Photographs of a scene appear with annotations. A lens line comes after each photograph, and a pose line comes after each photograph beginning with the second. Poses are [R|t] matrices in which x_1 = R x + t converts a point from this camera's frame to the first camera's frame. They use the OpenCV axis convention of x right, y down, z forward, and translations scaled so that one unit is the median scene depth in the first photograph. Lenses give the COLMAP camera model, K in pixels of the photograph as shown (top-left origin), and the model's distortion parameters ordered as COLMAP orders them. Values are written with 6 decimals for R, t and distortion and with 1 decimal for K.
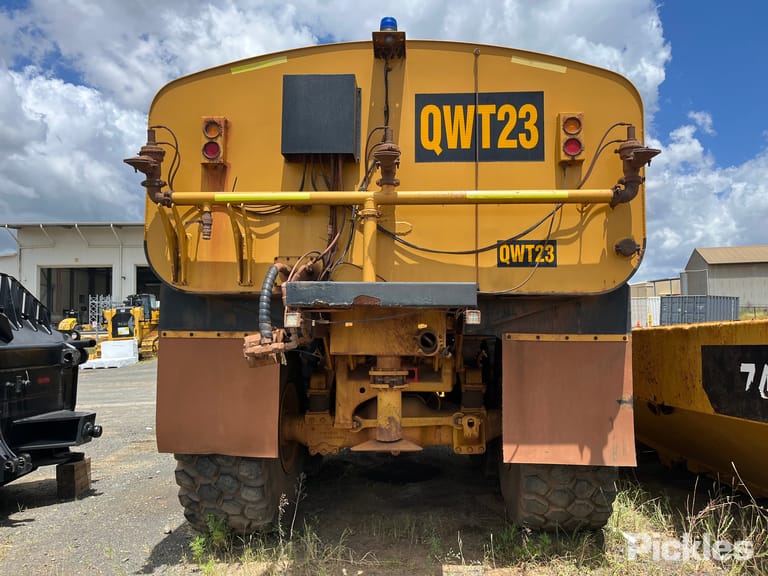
lens RADIAL K [[583.5, 0, 385.1], [0, 583.5, 285.4], [0, 0, 1]] dist [0.049536, -0.080889]
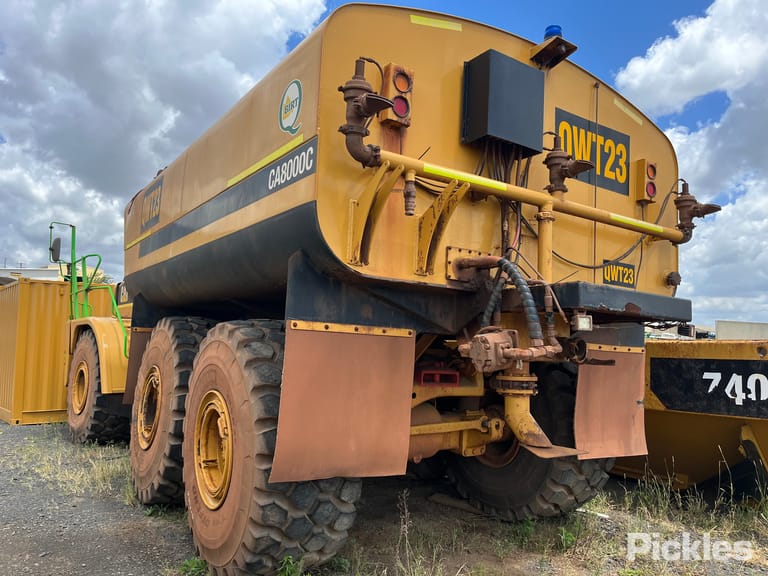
lens RADIAL K [[583.5, 0, 378.9], [0, 583.5, 289.4], [0, 0, 1]] dist [0.049536, -0.080889]
pose [[0.797395, 0.094941, 0.595942, -0.787597], [-0.099086, 0.994742, -0.025893, 0.049490], [-0.595267, -0.038402, 0.802610, 0.350230]]
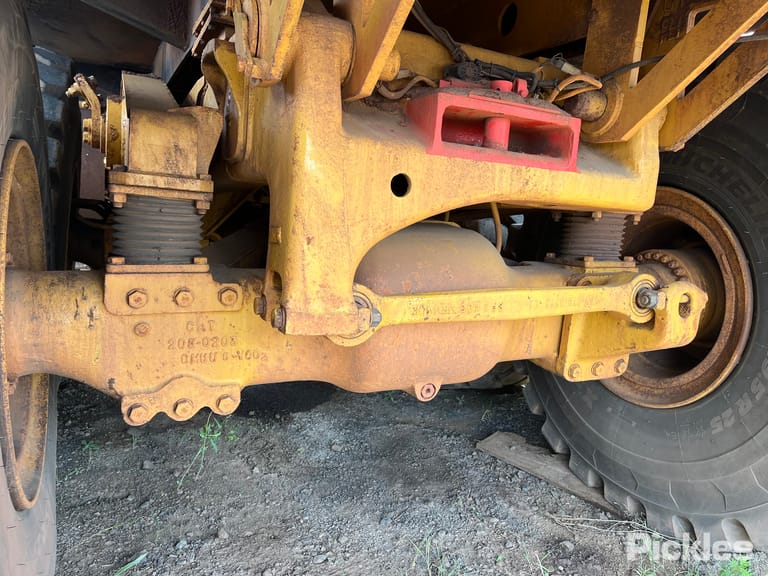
lens RADIAL K [[583.5, 0, 391.6], [0, 583.5, 288.4], [0, 0, 1]] dist [0.049536, -0.080889]
pose [[0.870562, -0.005202, 0.492032, -0.196394], [-0.116890, 0.969134, 0.217063, 0.203560], [-0.477974, -0.246480, 0.843083, 0.942145]]
